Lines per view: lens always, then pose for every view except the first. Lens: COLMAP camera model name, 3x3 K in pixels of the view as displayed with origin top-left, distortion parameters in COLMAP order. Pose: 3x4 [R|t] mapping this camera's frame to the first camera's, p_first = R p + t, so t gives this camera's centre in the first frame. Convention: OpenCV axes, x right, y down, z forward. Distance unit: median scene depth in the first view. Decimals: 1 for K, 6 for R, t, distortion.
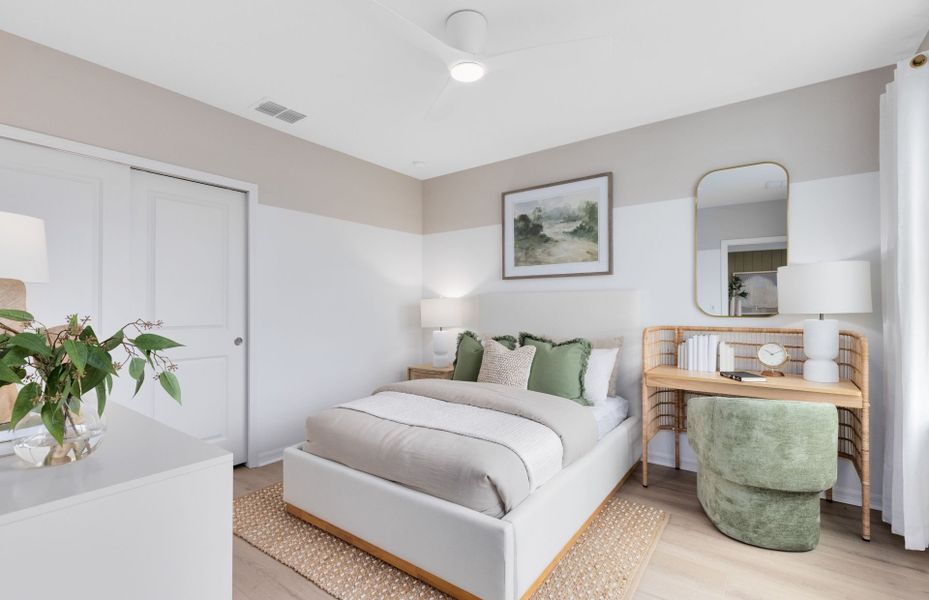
lens RADIAL K [[427.7, 0, 465.8], [0, 427.7, 301.3], [0, 0, 1]] dist [0.002403, 0.000412]
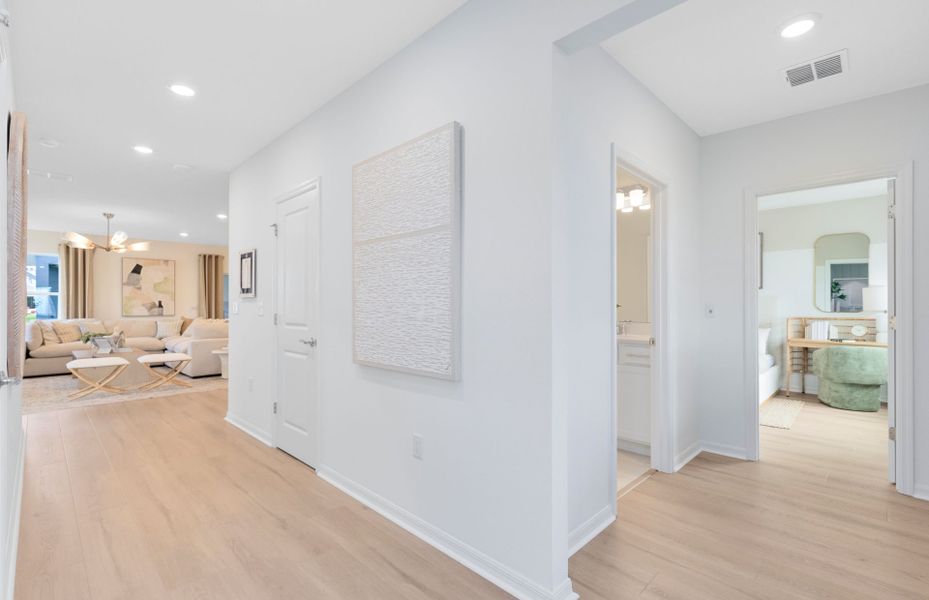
lens RADIAL K [[427.7, 0, 463.0], [0, 427.7, 303.4], [0, 0, 1]] dist [0.002403, 0.000412]
pose [[0.989167, -0.000835, -0.146792, -0.776926], [0.002298, 0.999949, 0.009792, -0.026493], [0.146777, -0.010023, 0.989119, -1.182553]]
